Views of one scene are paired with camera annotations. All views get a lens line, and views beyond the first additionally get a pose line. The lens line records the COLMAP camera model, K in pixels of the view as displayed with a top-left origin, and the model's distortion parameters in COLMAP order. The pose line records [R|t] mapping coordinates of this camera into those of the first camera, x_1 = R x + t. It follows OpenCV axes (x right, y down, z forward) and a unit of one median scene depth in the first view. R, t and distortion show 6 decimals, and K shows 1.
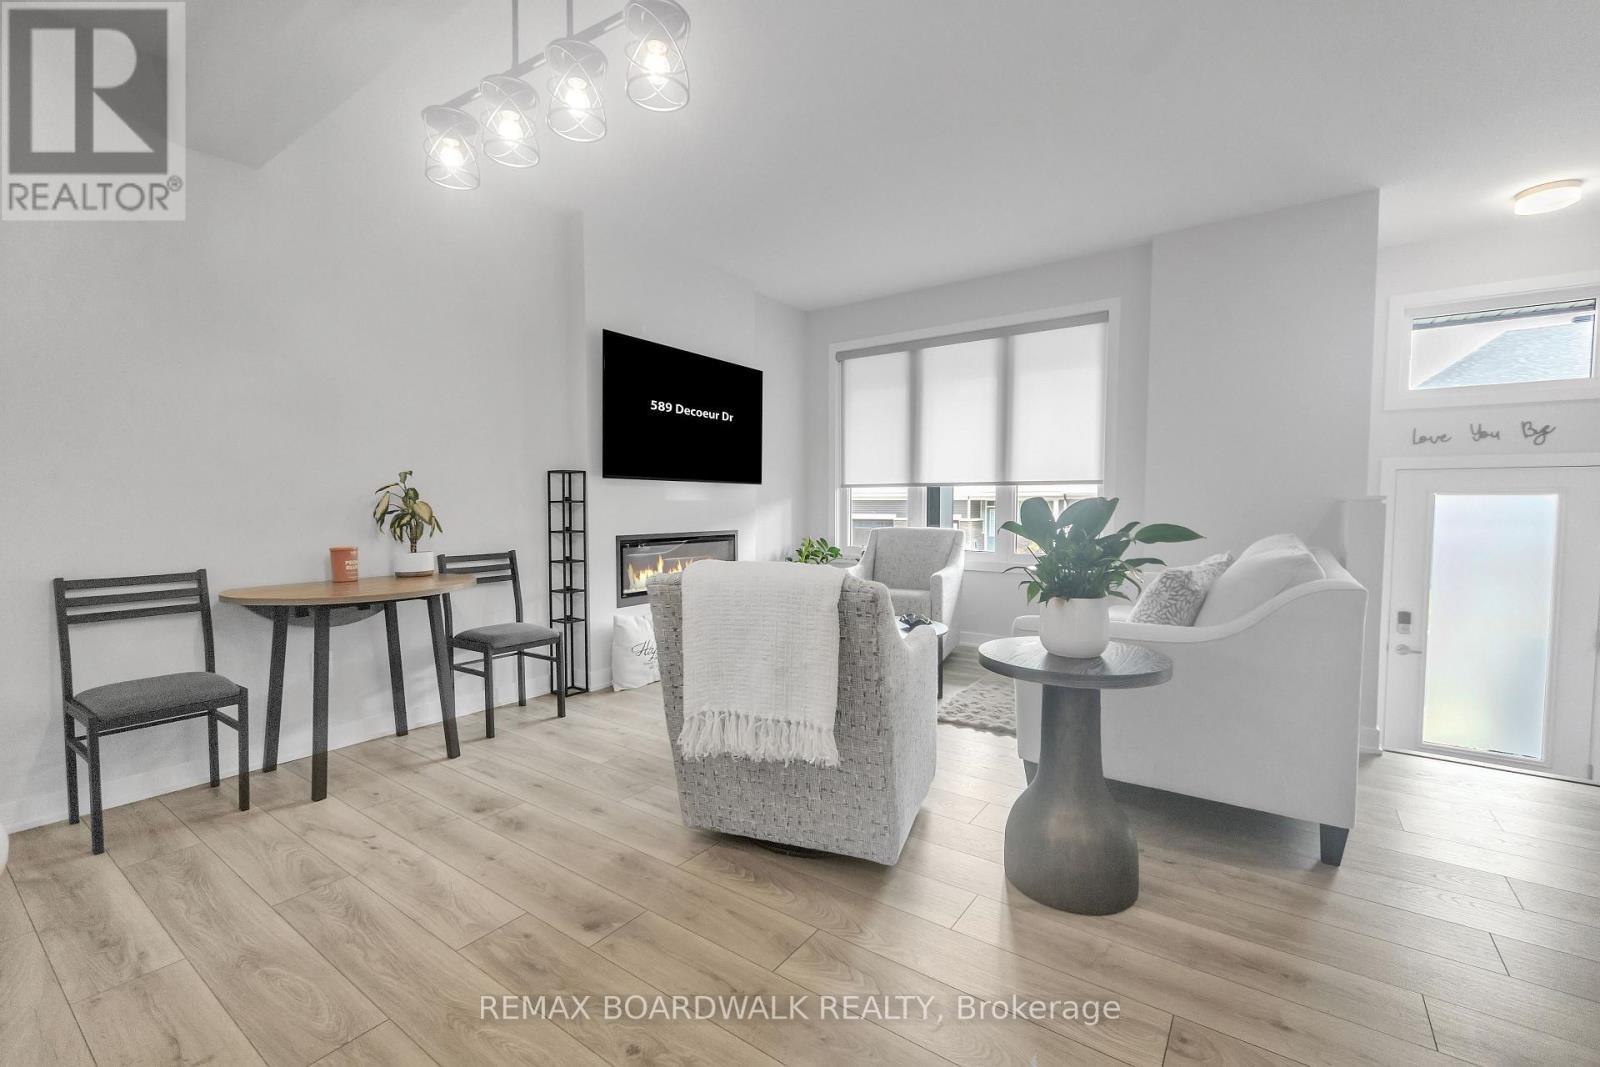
lens RADIAL K [[686.0, 0, 796.6], [0, 686.0, 540.0], [0, 0, 1]] dist [0.004016, 0.001009]
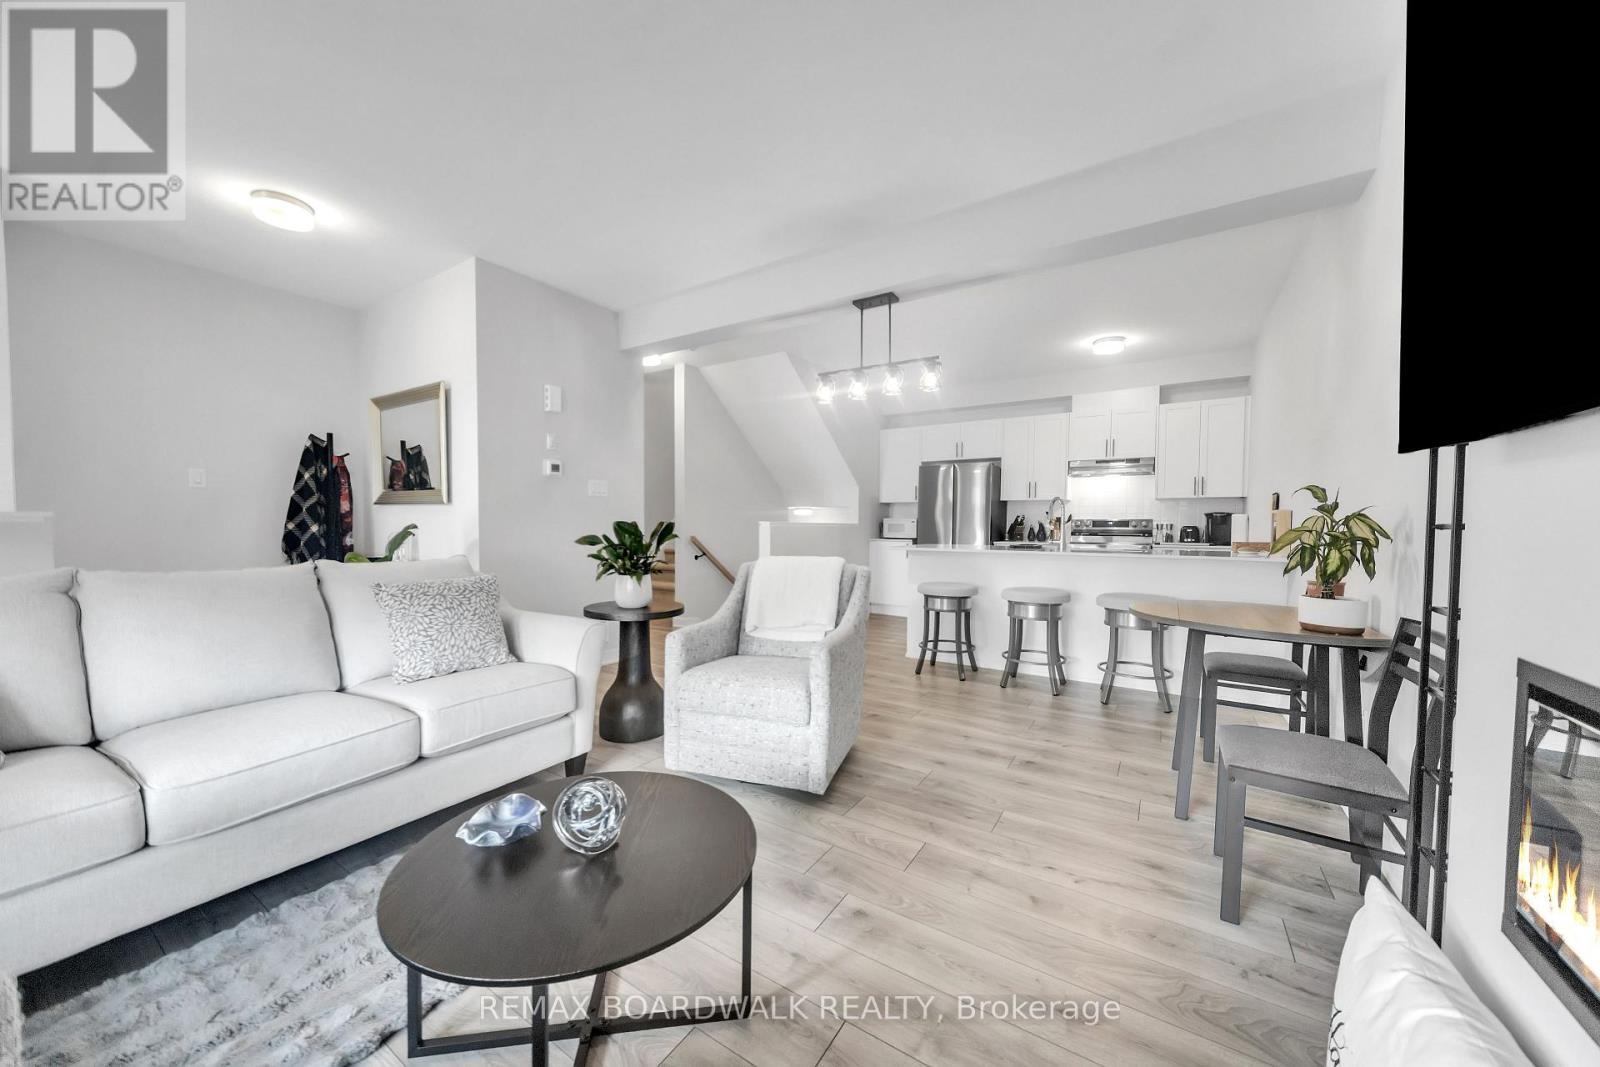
lens RADIAL K [[586.7, 0, 775.1], [0, 586.7, 537.7], [0, 0, 1]] dist [0.006979, 0.000190]
pose [[-0.999830, -0.008058, -0.016605, 0.022939], [-0.009376, 0.996677, 0.080917, -0.062764], [0.015898, 0.081059, -0.996583, 1.098192]]
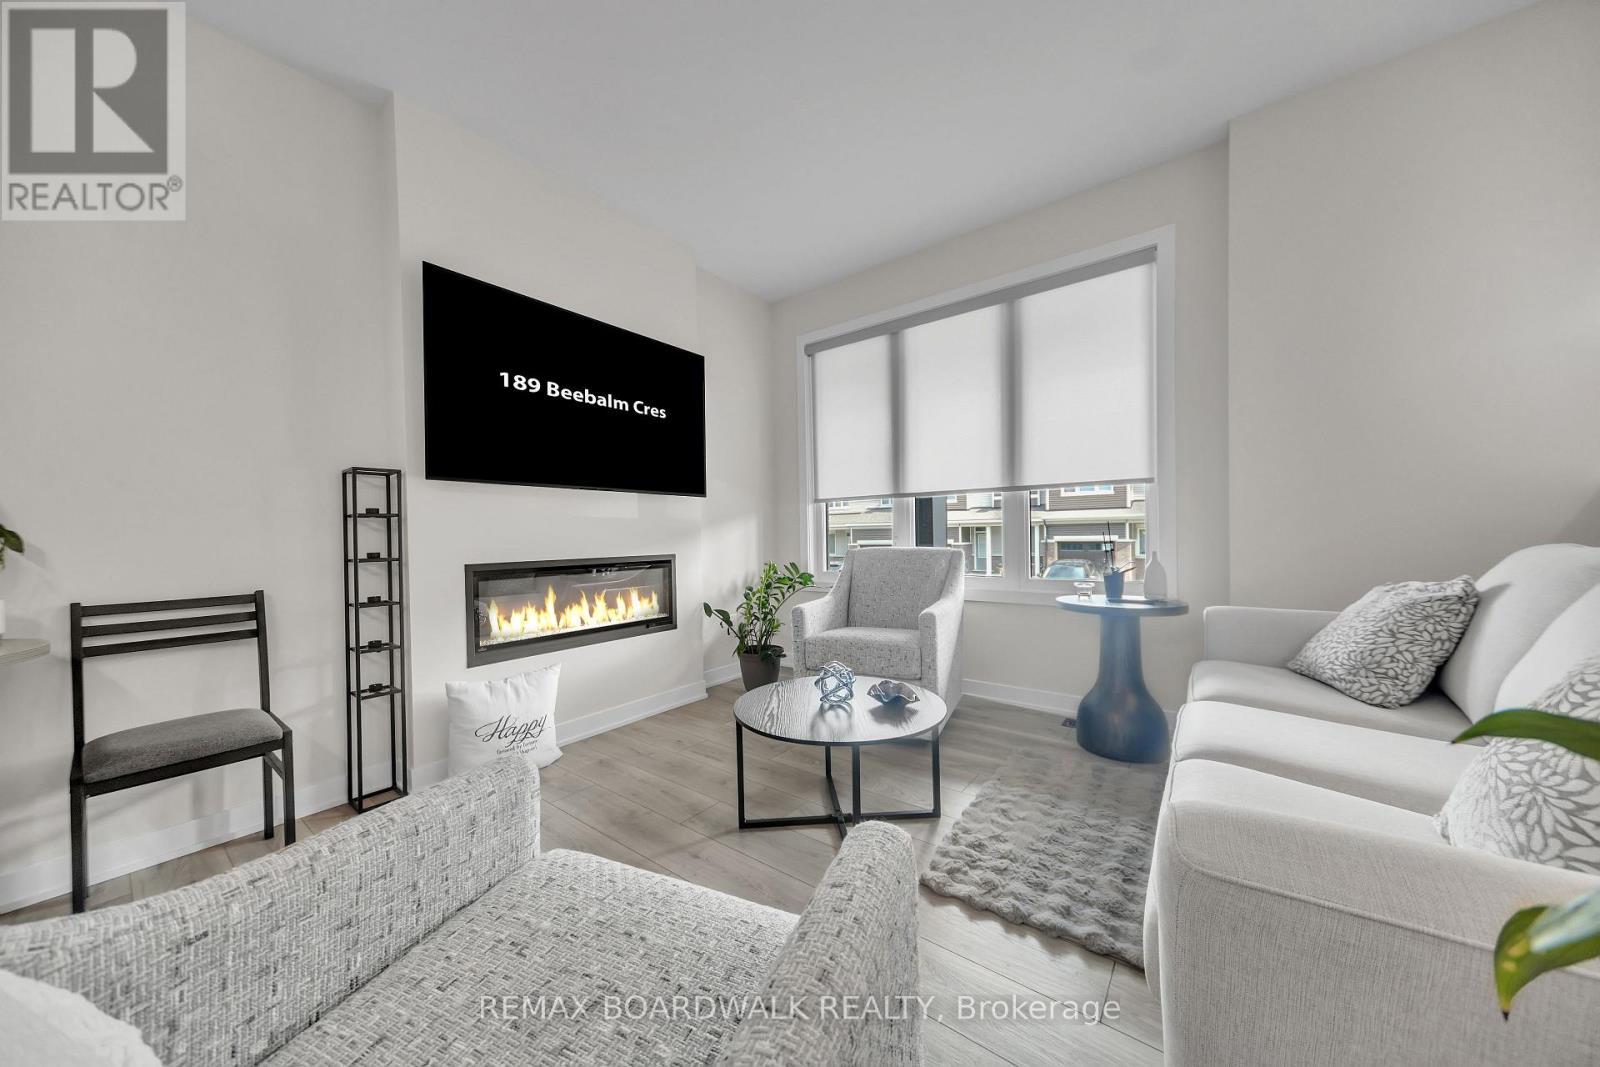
lens RADIAL K [[548.4, 0, 794.5], [0, 548.4, 543.3], [0, 0, 1]] dist [0.005836, 0.000258]
pose [[0.998749, -0.018476, -0.046474, 0.090806], [0.016758, 0.999172, -0.037082, -0.001260], [0.047120, 0.036256, 0.998231, 0.408241]]
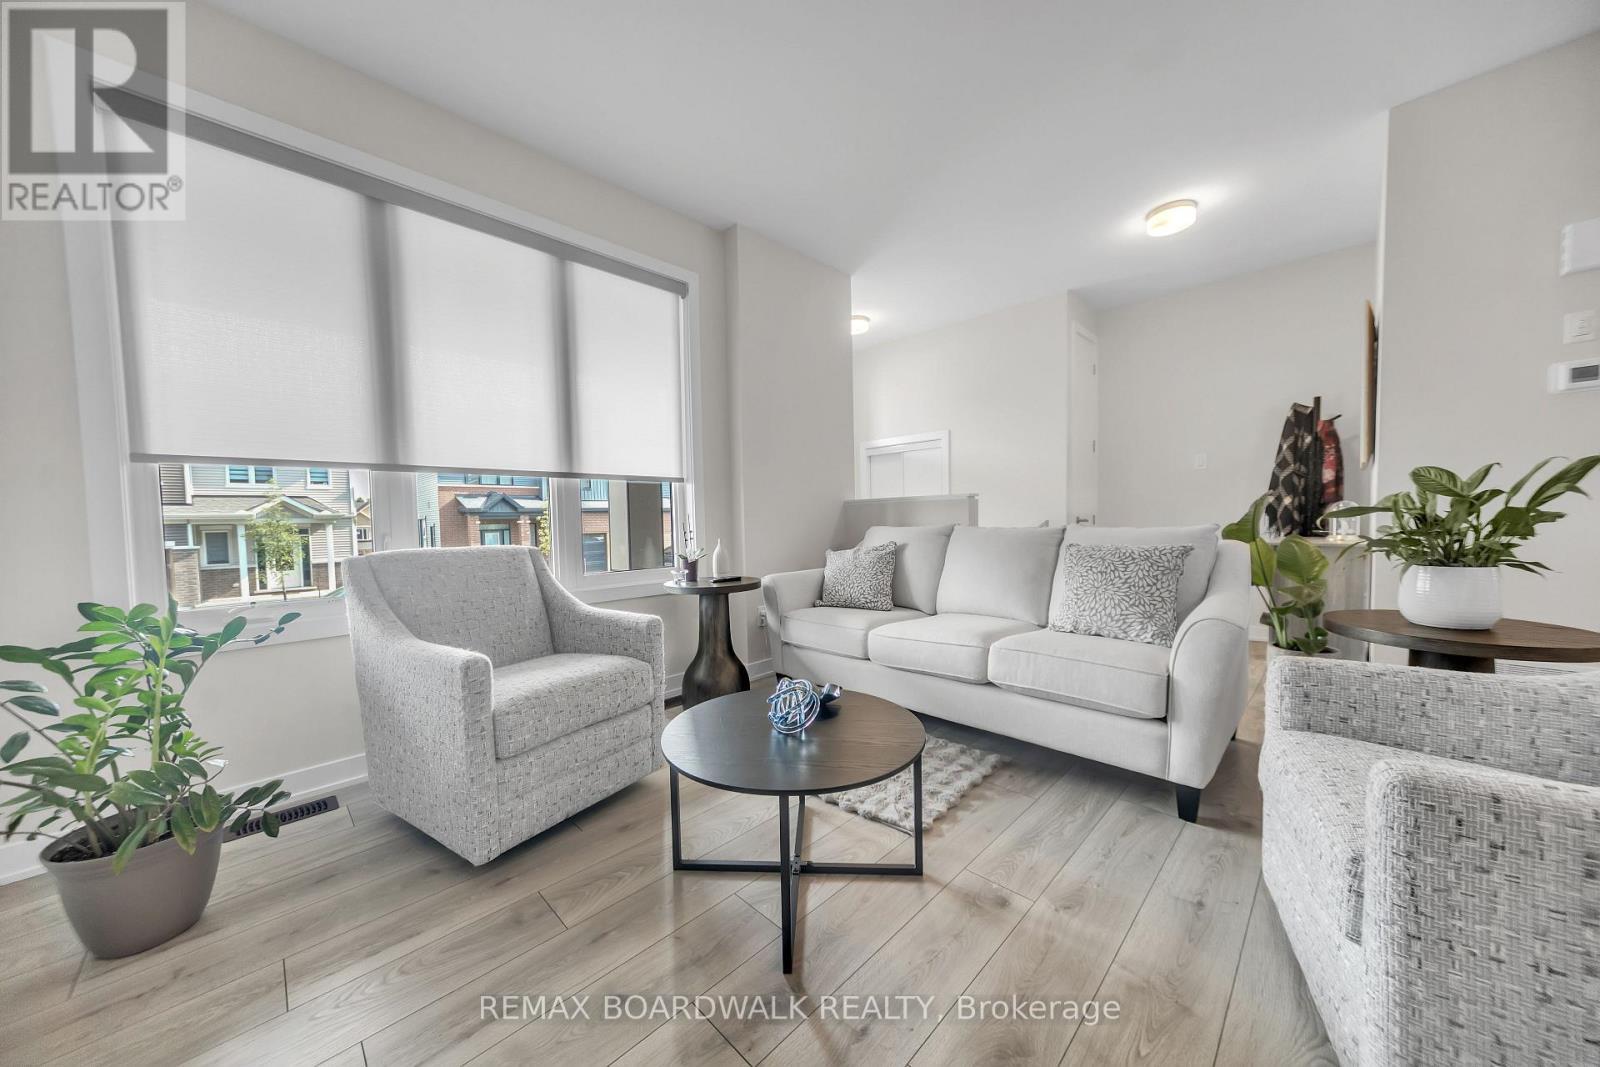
lens RADIAL K [[548.4, 0, 800.2], [0, 548.4, 540.0], [0, 0, 1]] dist [0.005836, 0.000258]
pose [[0.170867, -0.044756, 0.984277, -0.220853], [0.075308, 0.996639, 0.032245, -0.019858], [-0.982412, 0.068614, 0.173663, 0.757058]]
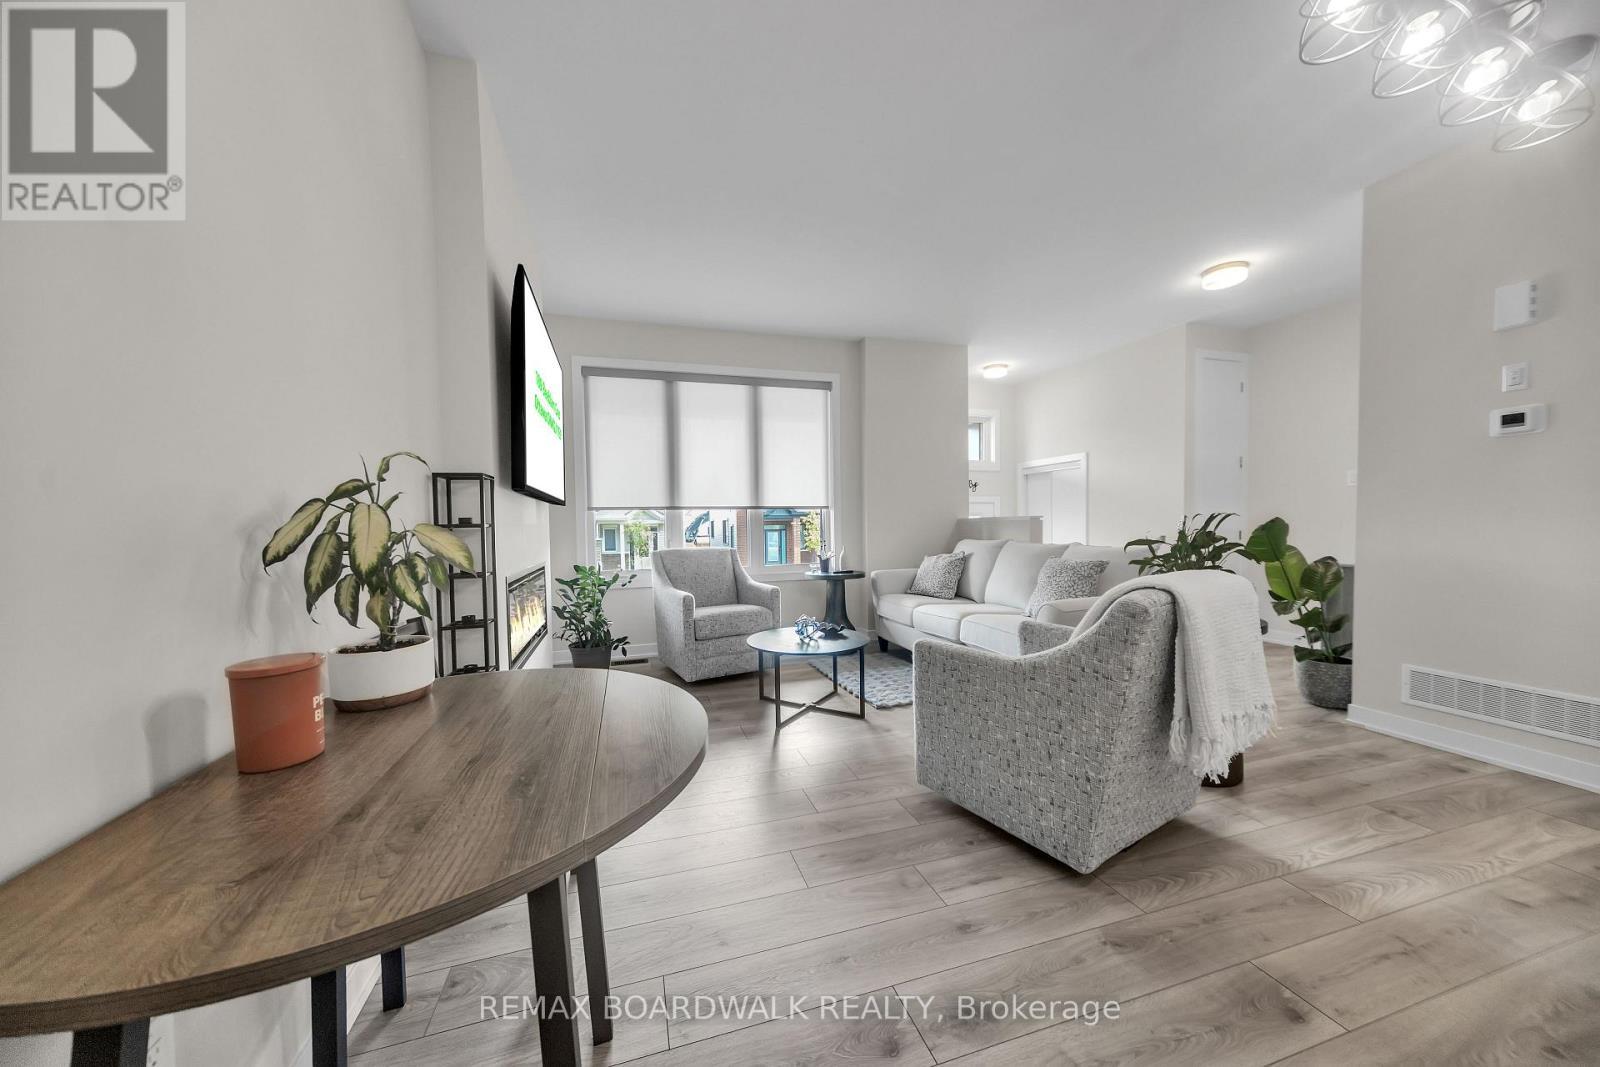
lens RADIAL K [[548.4, 0, 797.3], [0, 548.4, 539.1], [0, 0, 1]] dist [0.005836, 0.000258]
pose [[0.608481, -0.032719, 0.792894, -0.460284], [0.058684, 0.998269, -0.003841, -0.021296], [-0.791396, 0.048868, 0.609348, 0.402196]]
